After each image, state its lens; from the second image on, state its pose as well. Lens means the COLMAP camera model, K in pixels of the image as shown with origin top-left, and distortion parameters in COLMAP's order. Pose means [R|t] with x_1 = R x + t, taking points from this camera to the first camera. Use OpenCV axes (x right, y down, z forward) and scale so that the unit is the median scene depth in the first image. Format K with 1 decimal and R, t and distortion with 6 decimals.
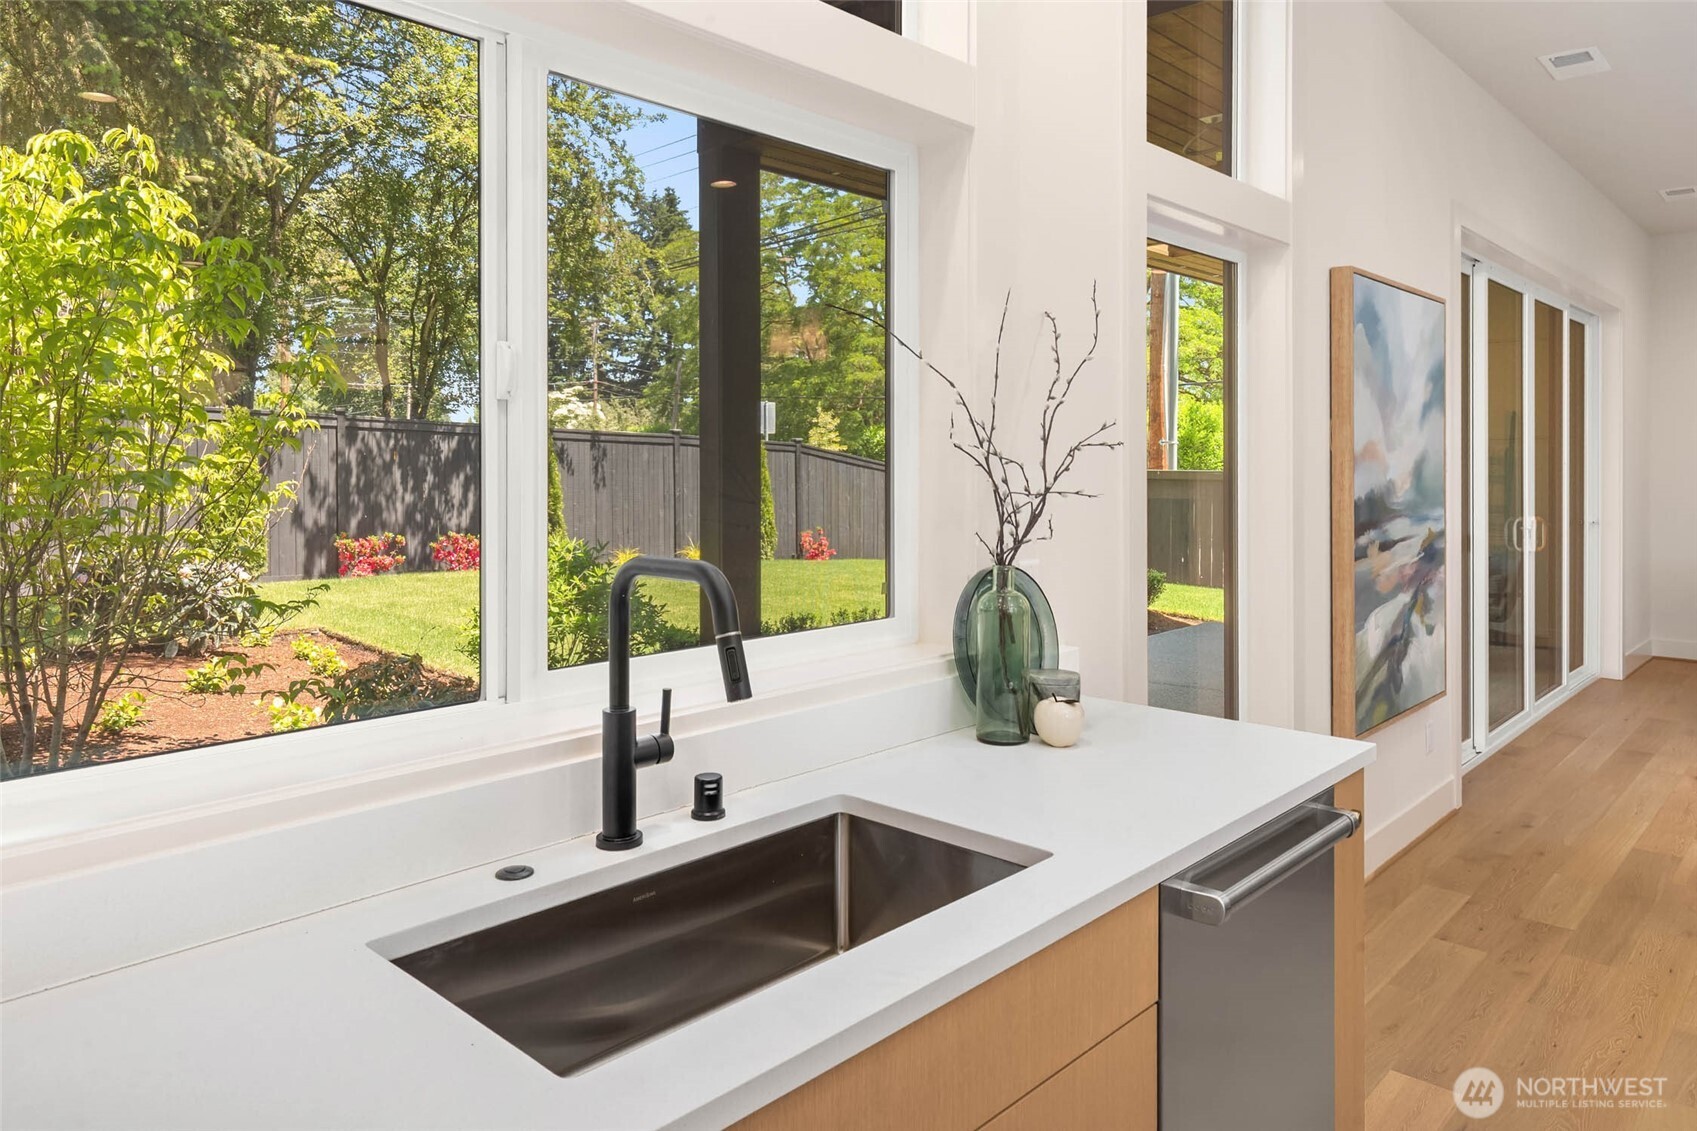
lens RADIAL K [[1130.6, 0, 850.8], [0, 1130.6, 463.5], [0, 0, 1]] dist [0.041264, -0.001261]
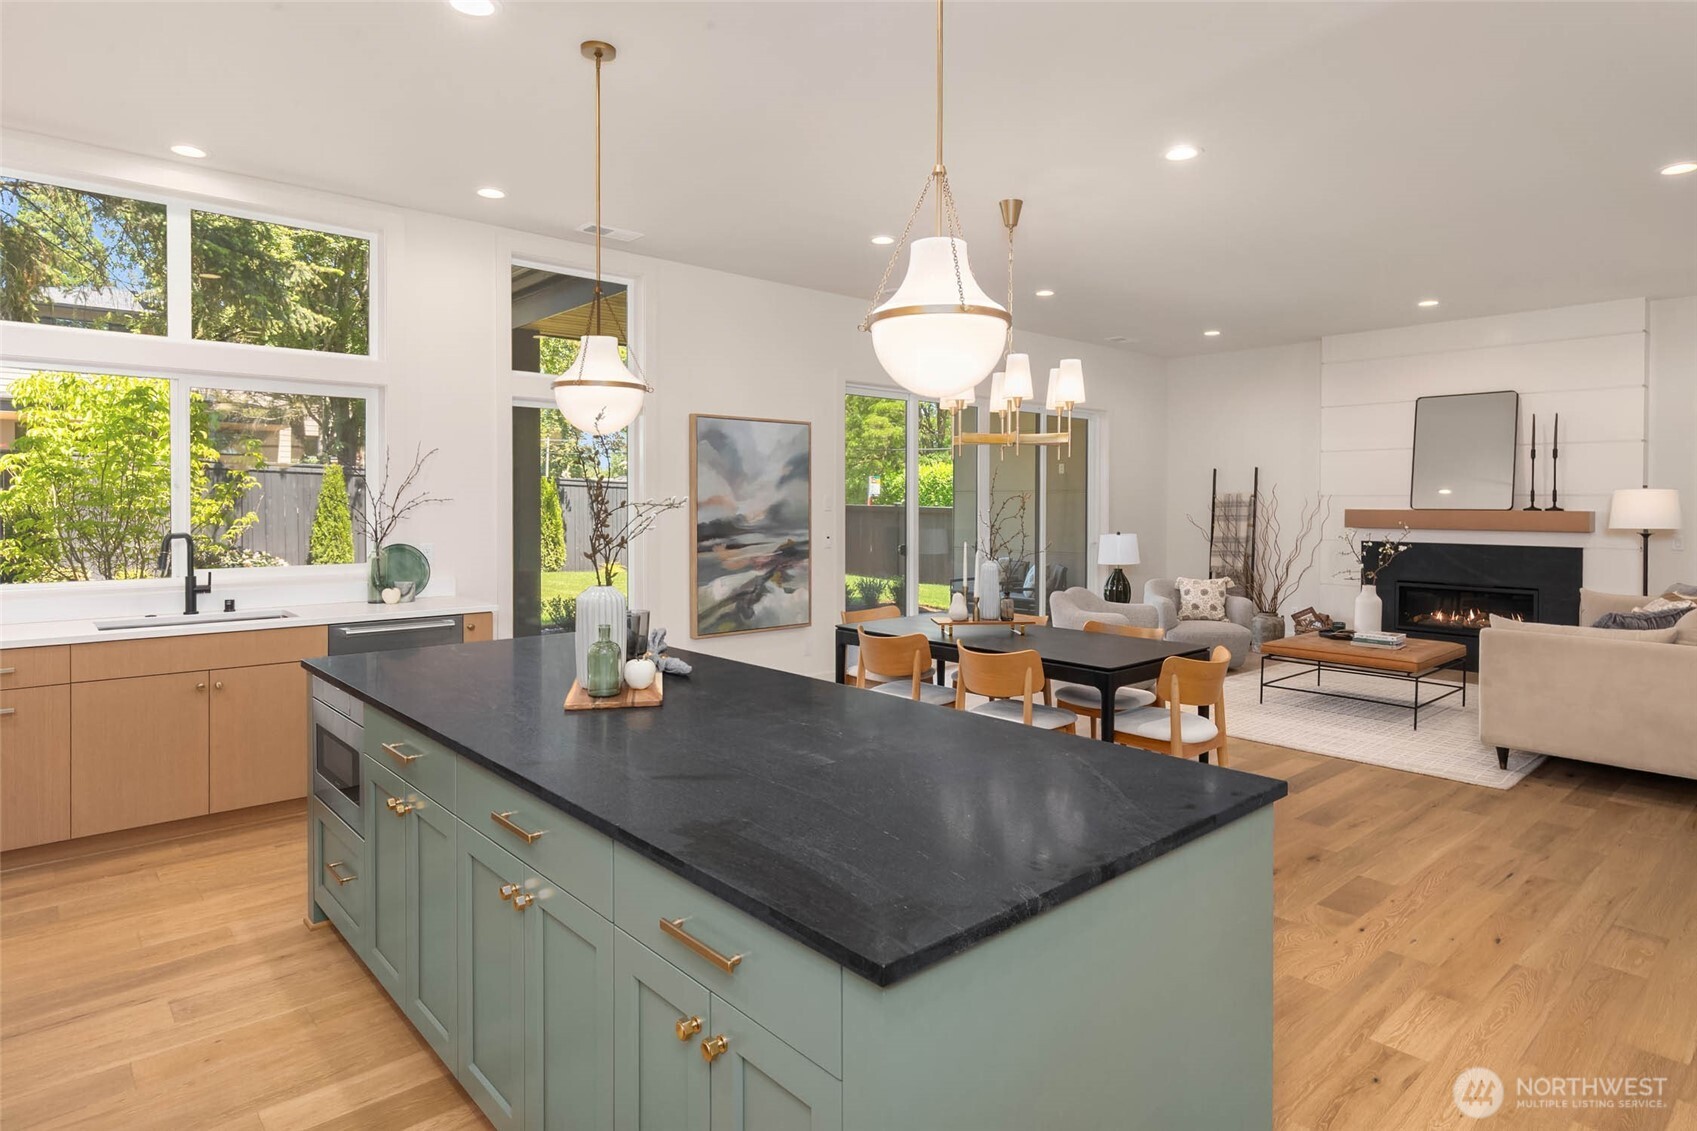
lens RADIAL K [[970.3, 0, 858.1], [0, 970.3, 531.4], [0, 0, 1]] dist [0.003923, 0.001639]
pose [[0.995872, 0.008163, -0.090406, 0.191136], [-0.005427, 0.999521, 0.030470, -0.002242], [0.090611, -0.029854, 0.995439, -0.162724]]
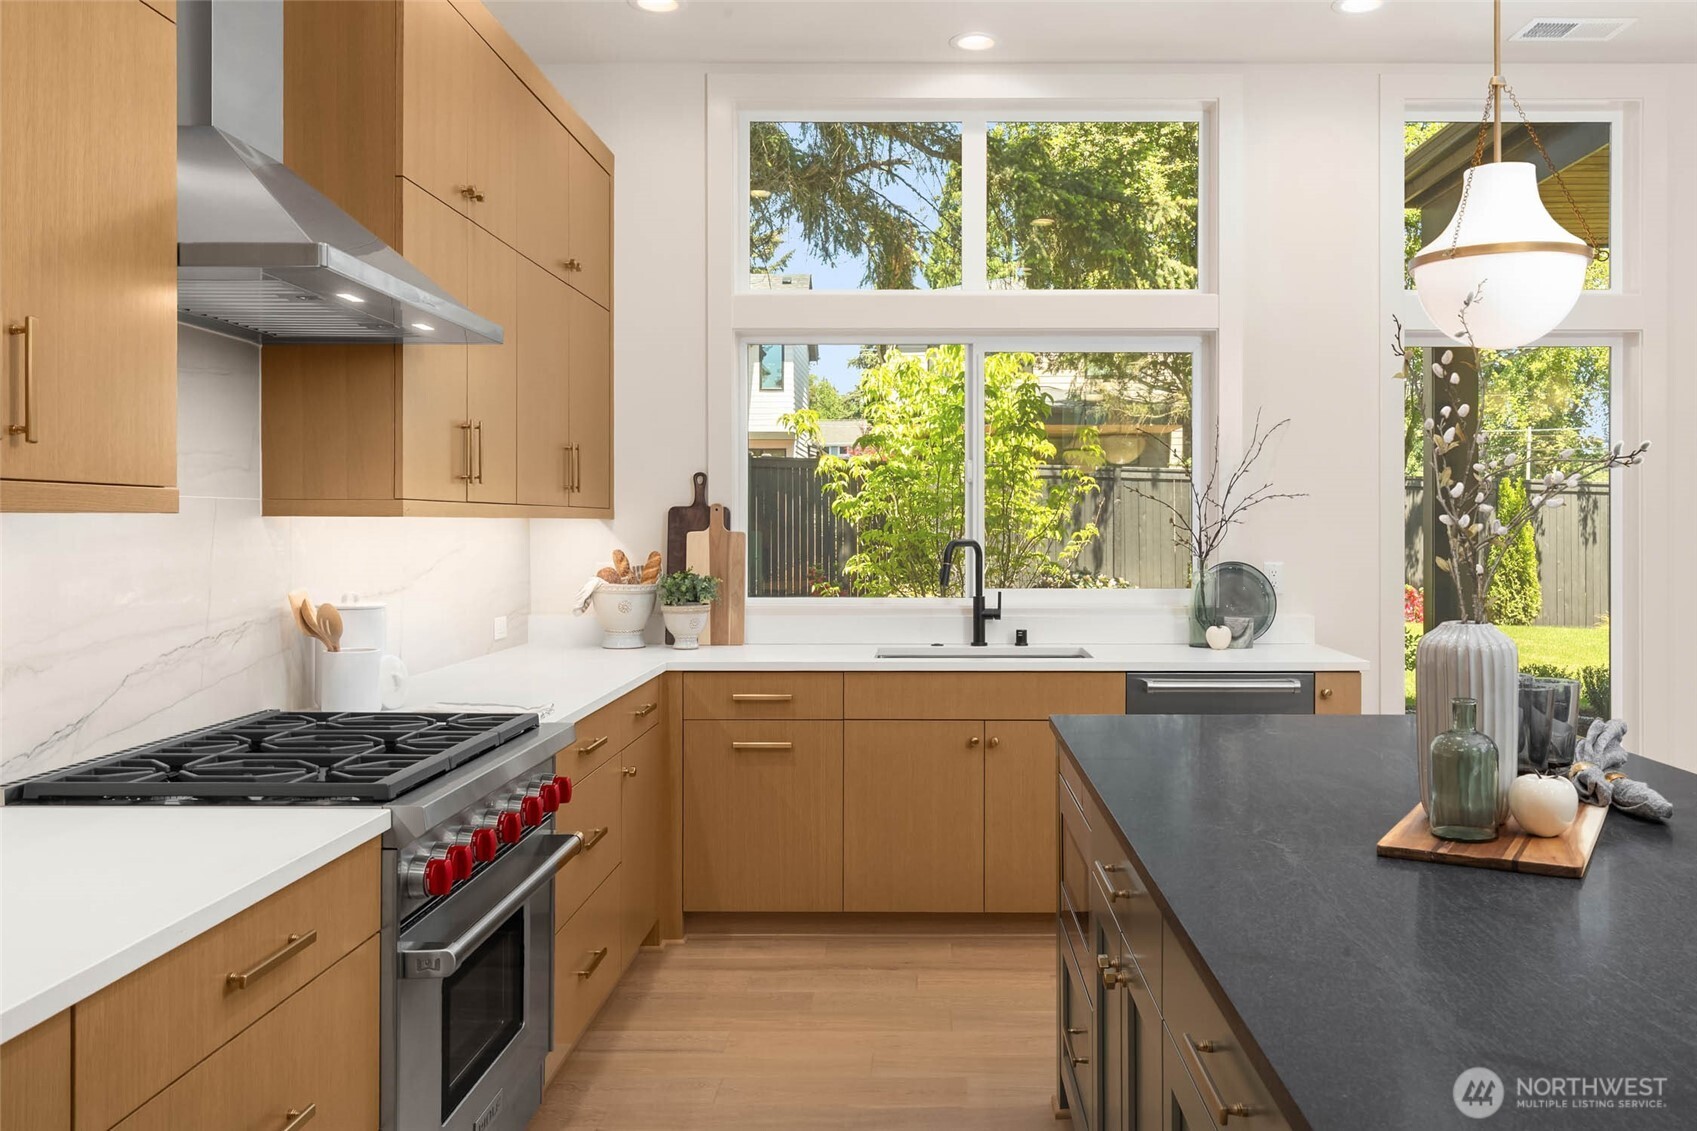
lens RADIAL K [[1387.5, 0, 893.5], [0, 1387.5, 525.7], [0, 0, 1]] dist [-0.001774, -0.006034]
pose [[0.673568, 0.005775, -0.739103, 0.188818], [-0.003974, 0.999983, 0.004192, 0.003178], [0.739114, 0.000114, 0.673580, -0.124024]]
